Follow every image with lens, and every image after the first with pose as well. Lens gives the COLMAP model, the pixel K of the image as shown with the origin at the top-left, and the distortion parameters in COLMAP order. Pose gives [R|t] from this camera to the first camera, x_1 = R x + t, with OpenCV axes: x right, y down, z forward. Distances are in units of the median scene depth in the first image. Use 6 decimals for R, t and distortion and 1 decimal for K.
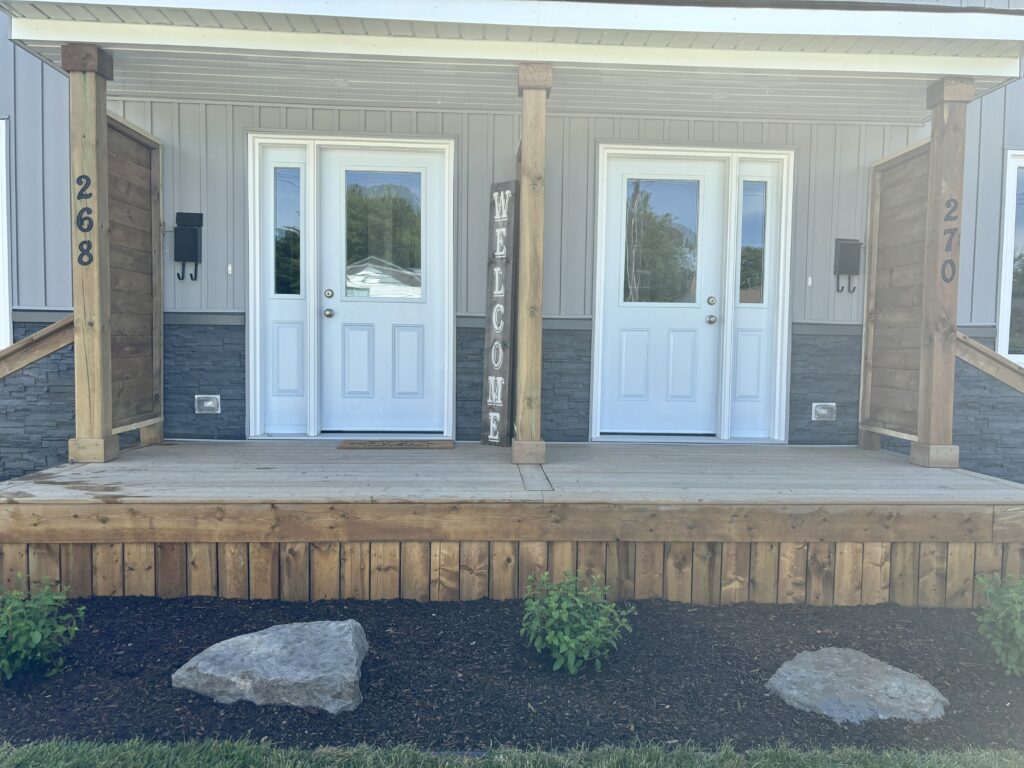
lens RADIAL K [[777.8, 0, 512.0], [0, 777.8, 384.0], [0, 0, 1]] dist [0.033321, -0.001275]
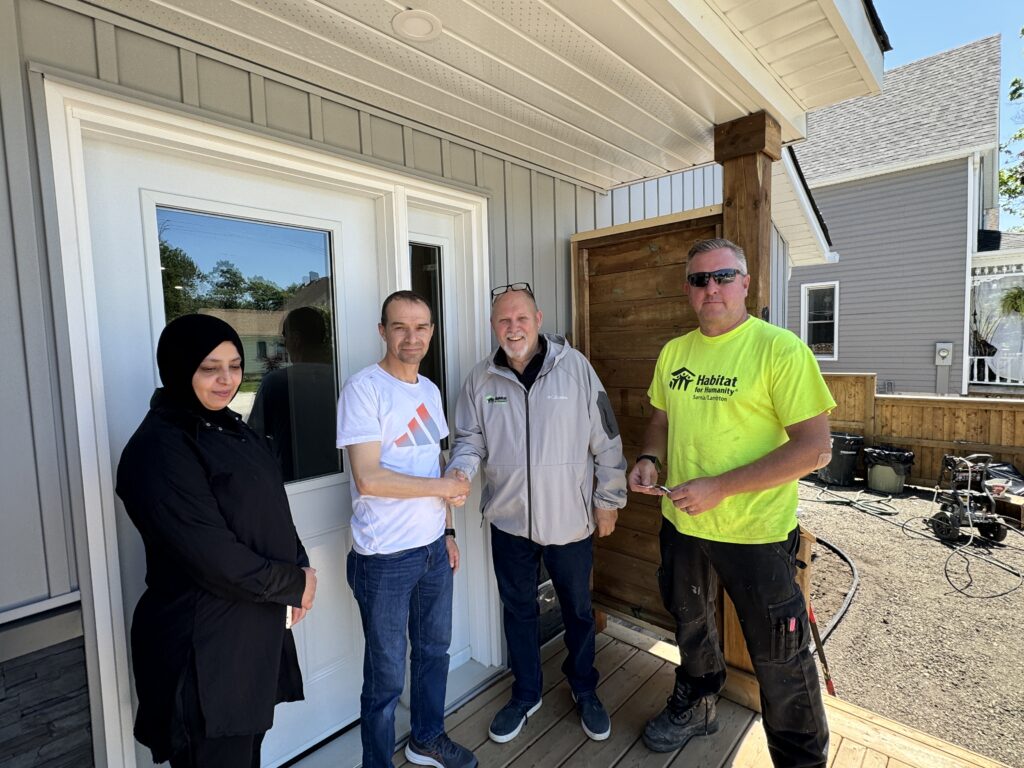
lens RADIAL K [[521.3, 0, 512.0], [0, 521.3, 384.0], [0, 0, 1]] dist [-0.000285, -0.000074]
pose [[0.719567, -0.090313, 0.688526, 0.094205], [0.077807, 0.995749, 0.049296, -0.184367], [-0.690051, 0.018100, 0.723535, 0.735240]]
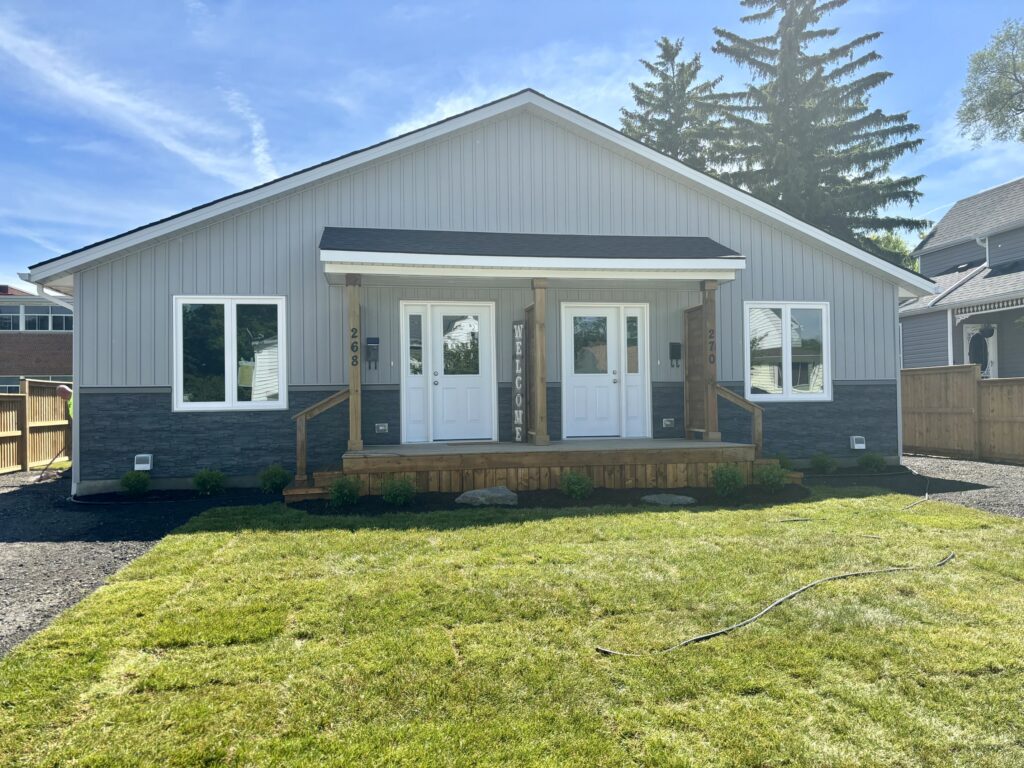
lens RADIAL K [[775.4, 0, 512.0], [0, 775.4, 384.0], [0, 0, 1]] dist [0.217202, -0.000091]
pose [[0.991515, -0.026372, 0.127288, -0.315876], [0.036212, 0.996479, -0.075618, 0.081189], [-0.124845, 0.079585, 0.988979, -1.144063]]
